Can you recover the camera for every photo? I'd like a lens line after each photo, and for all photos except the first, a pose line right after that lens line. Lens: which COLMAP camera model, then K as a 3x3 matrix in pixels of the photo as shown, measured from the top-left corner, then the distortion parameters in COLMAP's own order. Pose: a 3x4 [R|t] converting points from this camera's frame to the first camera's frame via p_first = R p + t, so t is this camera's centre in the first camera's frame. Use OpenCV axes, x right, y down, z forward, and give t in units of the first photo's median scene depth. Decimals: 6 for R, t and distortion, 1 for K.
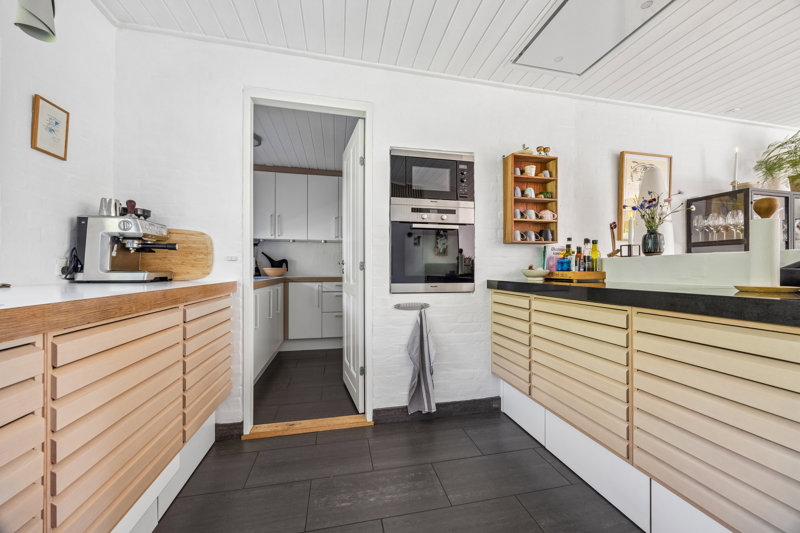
lens RADIAL K [[309.4, 0, 405.1], [0, 309.4, 269.5], [0, 0, 1]] dist [-0.001115, -0.000206]
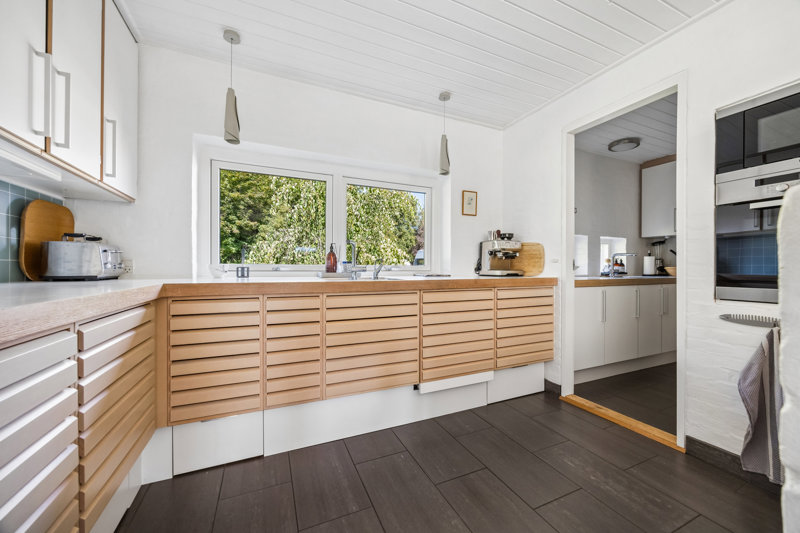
lens RADIAL K [[309.4, 0, 405.1], [0, 309.4, 269.5], [0, 0, 1]] dist [-0.001115, -0.000206]
pose [[0.202951, 0.000923, -0.979189, 0.624187], [0.003088, 0.999994, 0.001583, -0.001186], [0.979184, -0.003345, 0.202947, 0.093989]]
